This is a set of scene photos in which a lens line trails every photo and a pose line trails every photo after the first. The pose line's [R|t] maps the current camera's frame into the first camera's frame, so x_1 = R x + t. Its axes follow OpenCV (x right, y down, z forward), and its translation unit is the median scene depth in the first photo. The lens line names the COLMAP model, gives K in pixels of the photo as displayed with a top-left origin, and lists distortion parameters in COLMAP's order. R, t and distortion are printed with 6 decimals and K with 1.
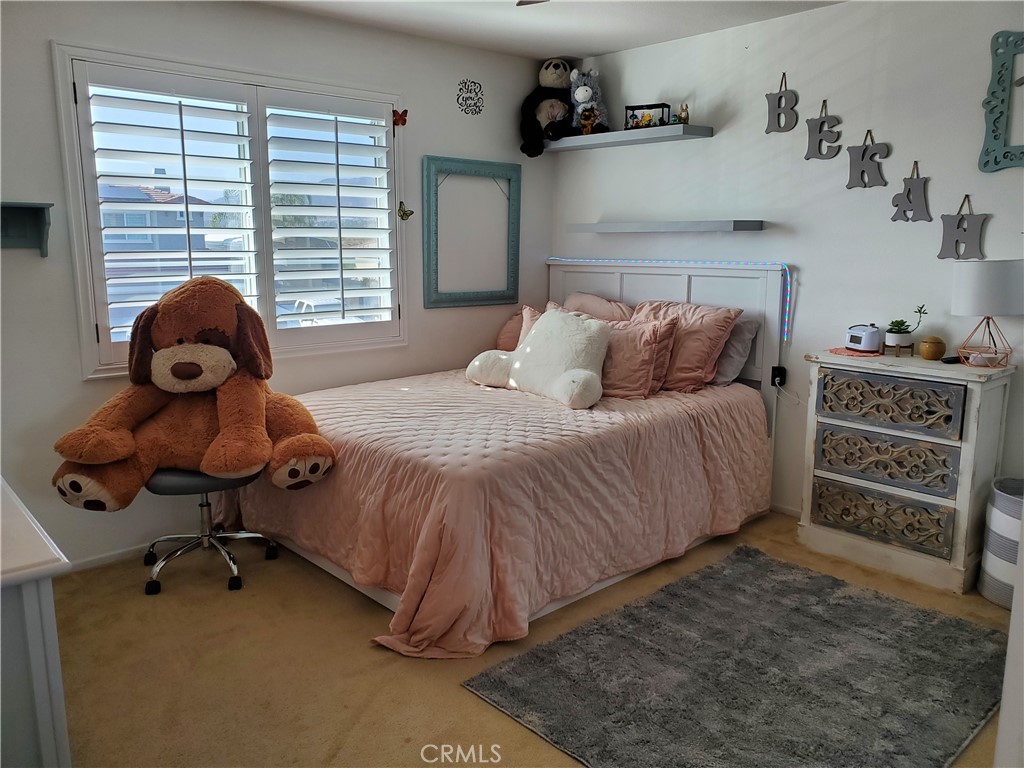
lens RADIAL K [[799.4, 0, 502.7], [0, 799.4, 390.2], [0, 0, 1]] dist [0.012249, -0.006848]
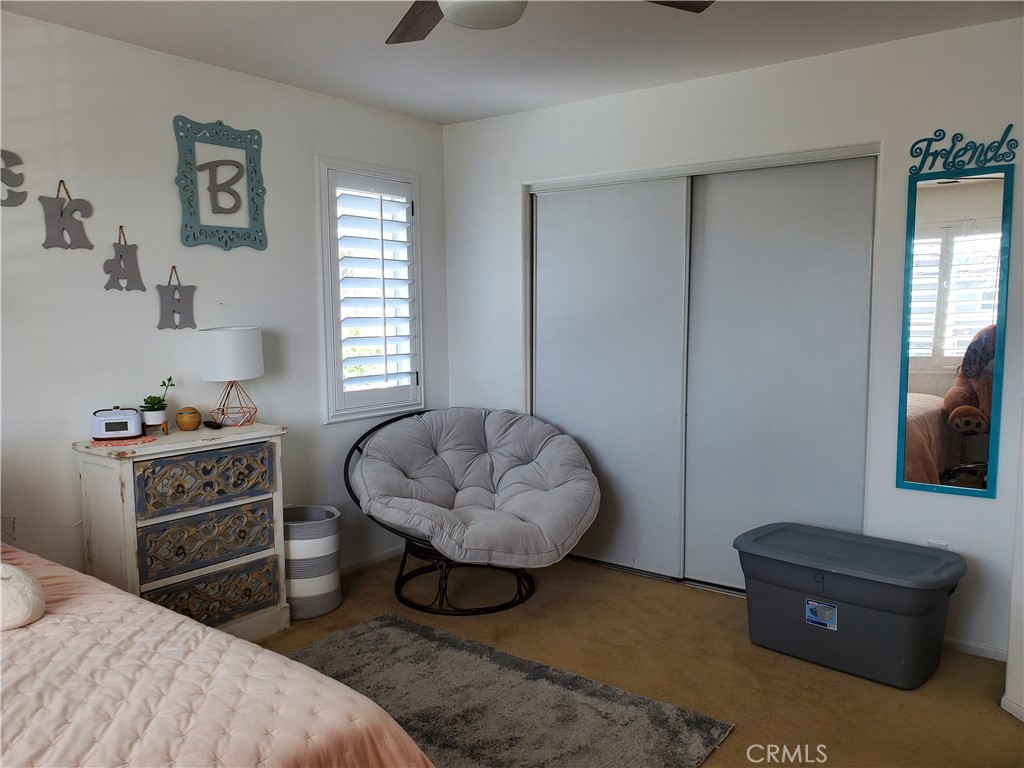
lens RADIAL K [[799.4, 0, 502.7], [0, 799.4, 390.2], [0, 0, 1]] dist [0.012249, -0.006848]
pose [[-0.195902, -0.099479, 0.975565, -0.486538], [0.190442, 0.972041, 0.137363, -0.145412], [-0.961953, 0.212698, -0.171479, 0.777076]]
